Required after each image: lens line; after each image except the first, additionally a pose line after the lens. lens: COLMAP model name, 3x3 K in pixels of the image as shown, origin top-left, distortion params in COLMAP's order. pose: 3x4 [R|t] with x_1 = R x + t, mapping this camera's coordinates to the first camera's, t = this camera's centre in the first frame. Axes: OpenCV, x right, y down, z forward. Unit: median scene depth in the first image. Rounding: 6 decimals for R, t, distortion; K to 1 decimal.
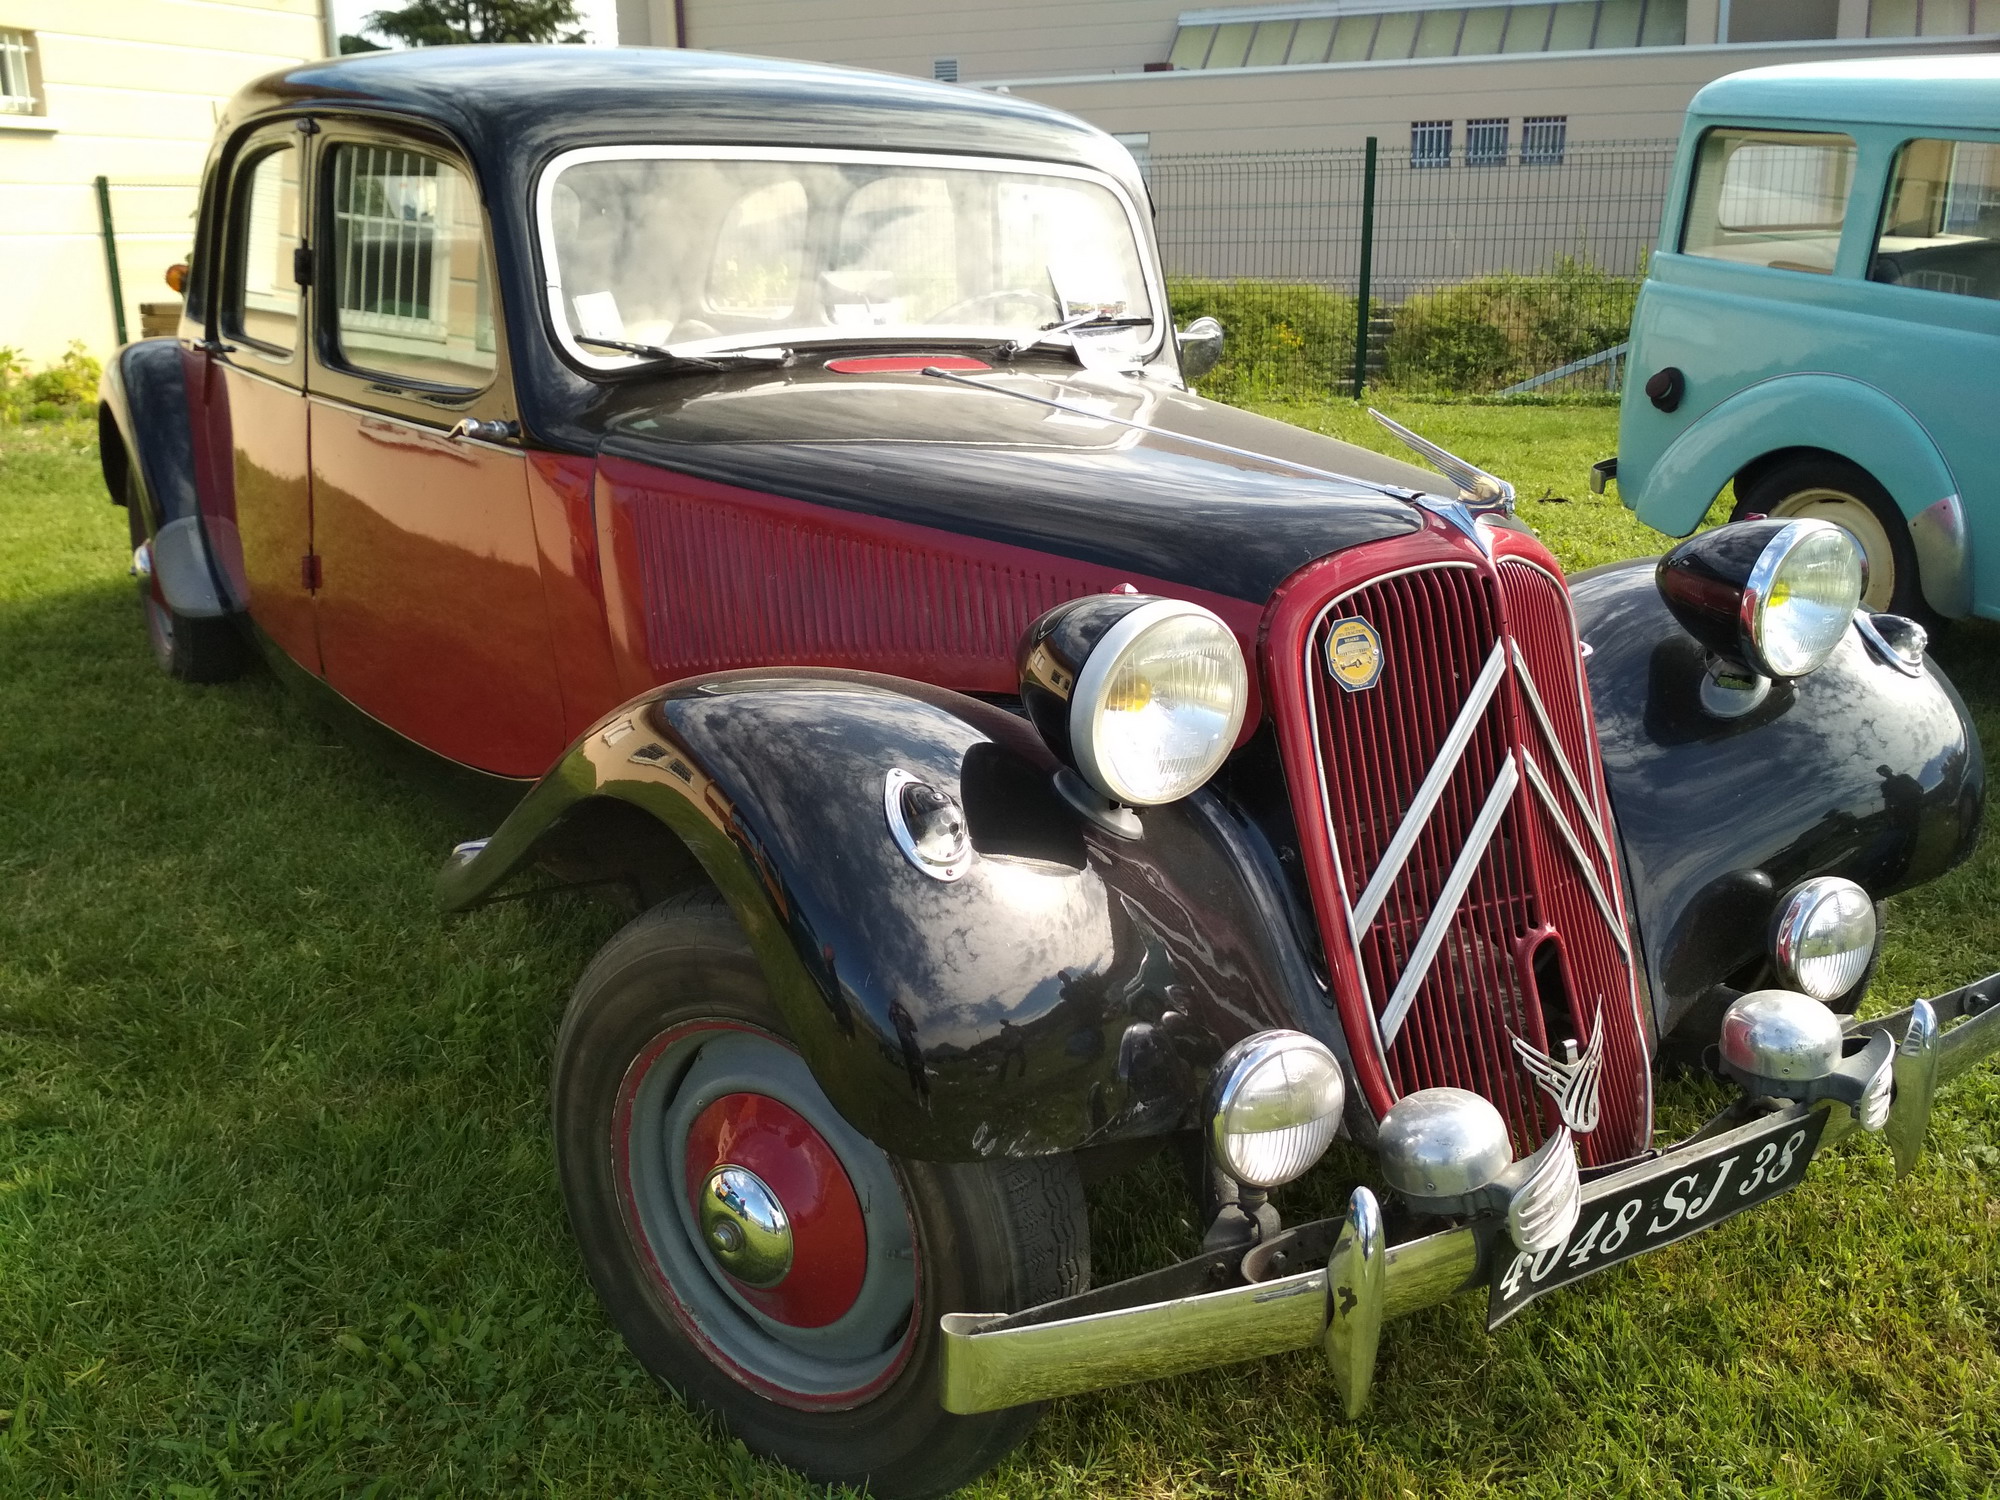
lens RADIAL K [[1853.9, 0, 1000.0], [0, 1853.9, 750.0], [0, 0, 1]] dist [0.017635, -0.033459]
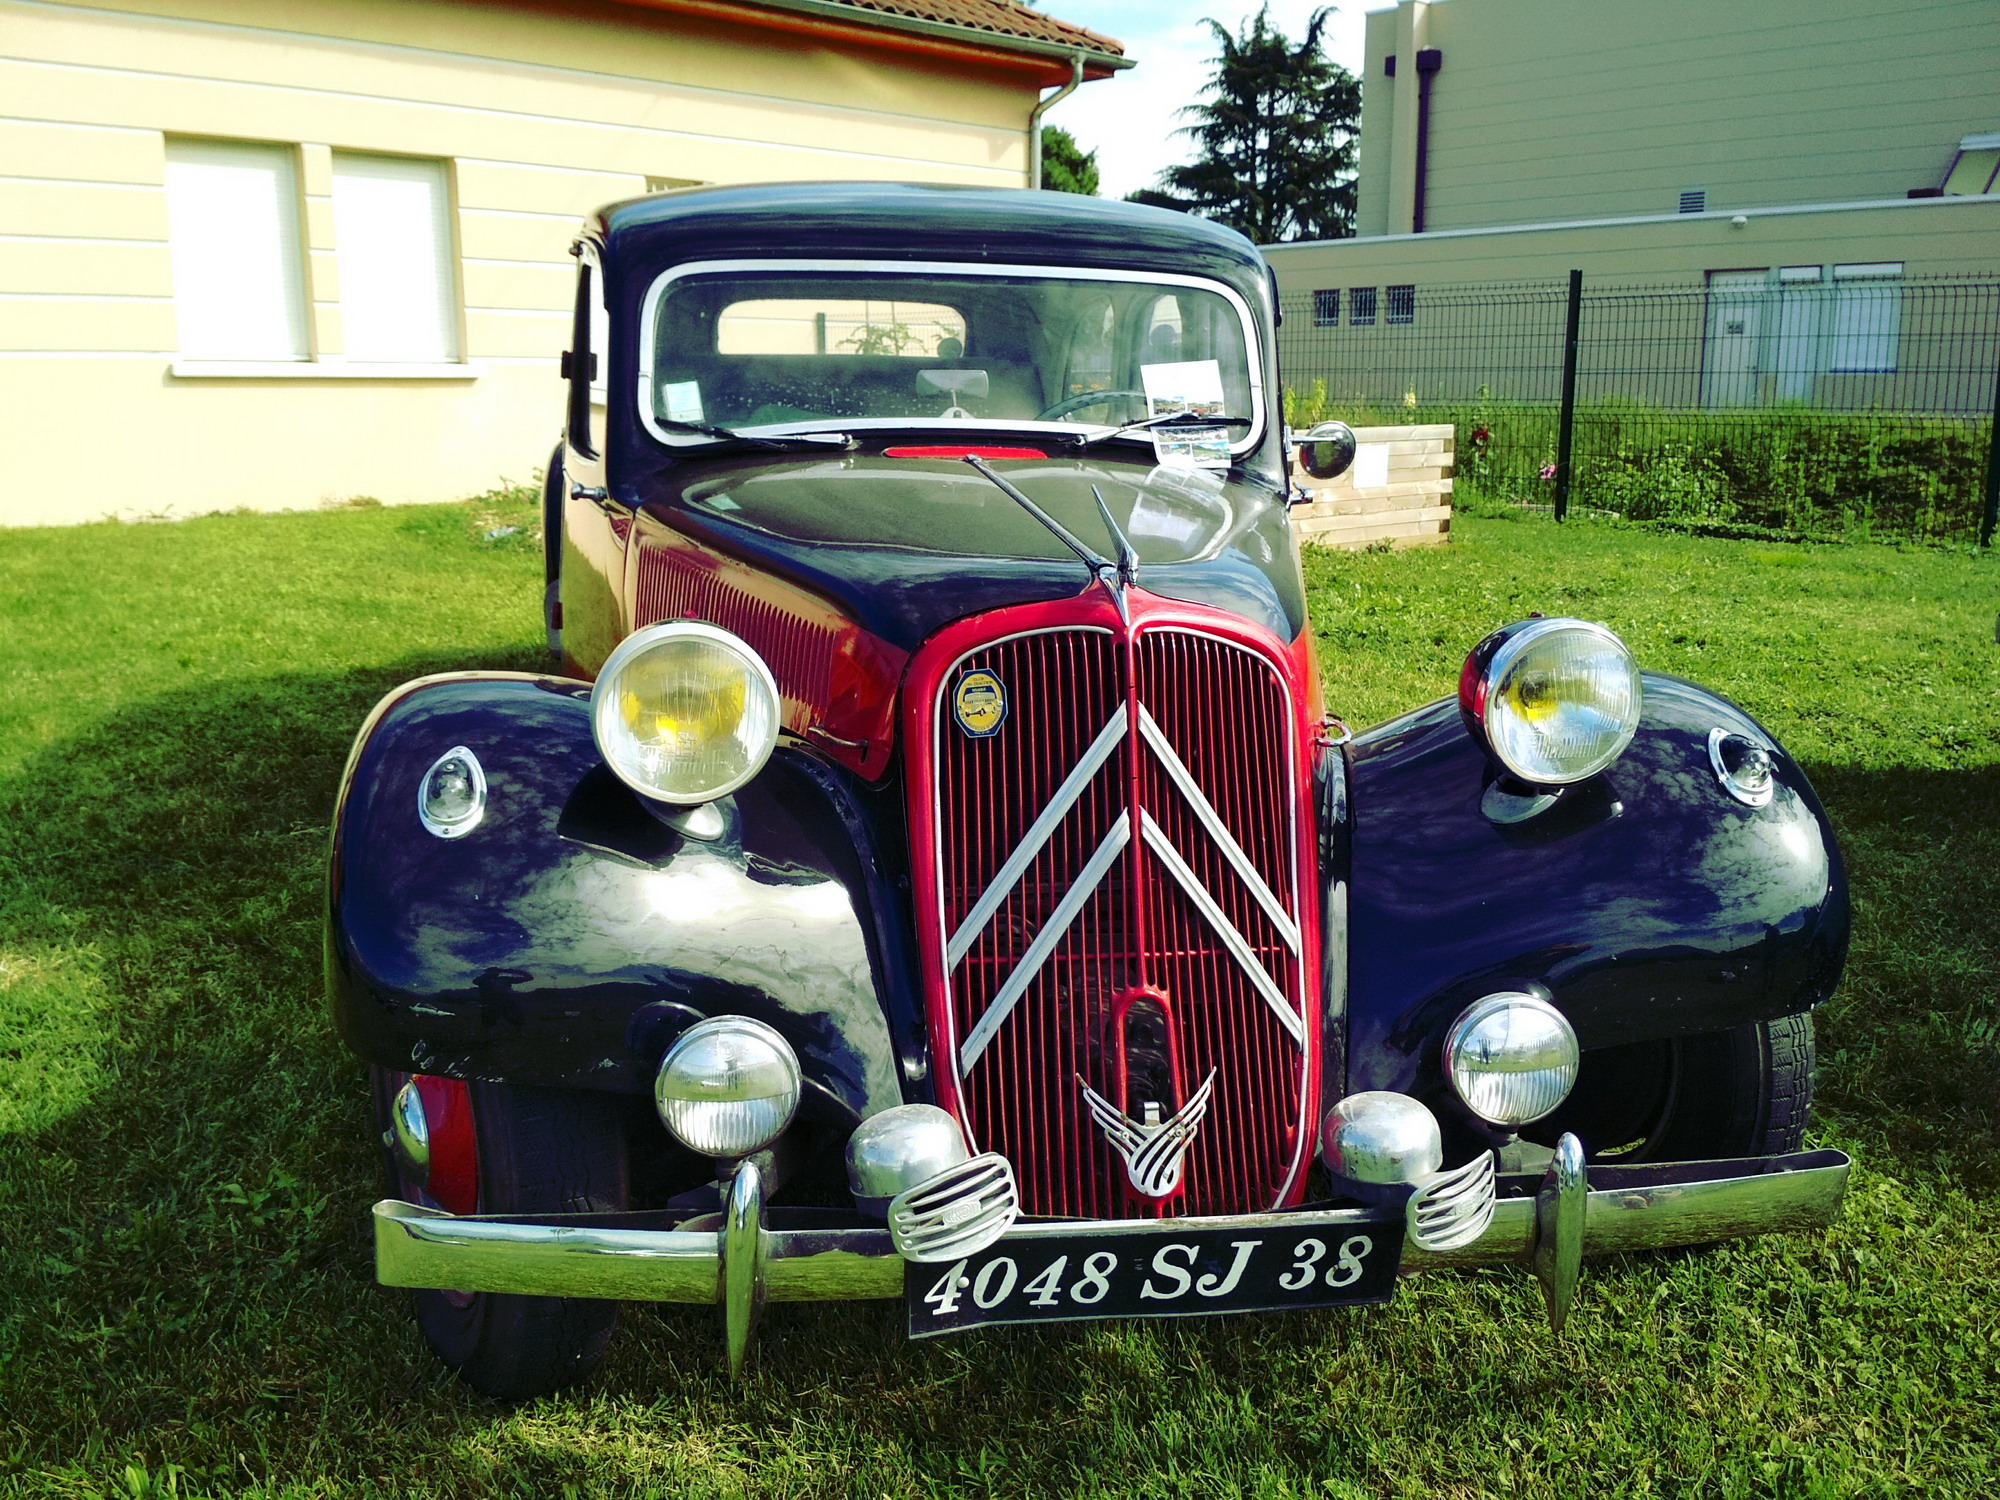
lens RADIAL K [[1853.9, 0, 1000.0], [0, 1853.9, 750.0], [0, 0, 1]] dist [0.017635, -0.033459]
pose [[0.913256, 0.087760, -0.397820, 0.616378], [-0.115763, 0.992170, -0.046877, 0.023194], [0.390591, 0.088864, 0.916265, 0.027329]]
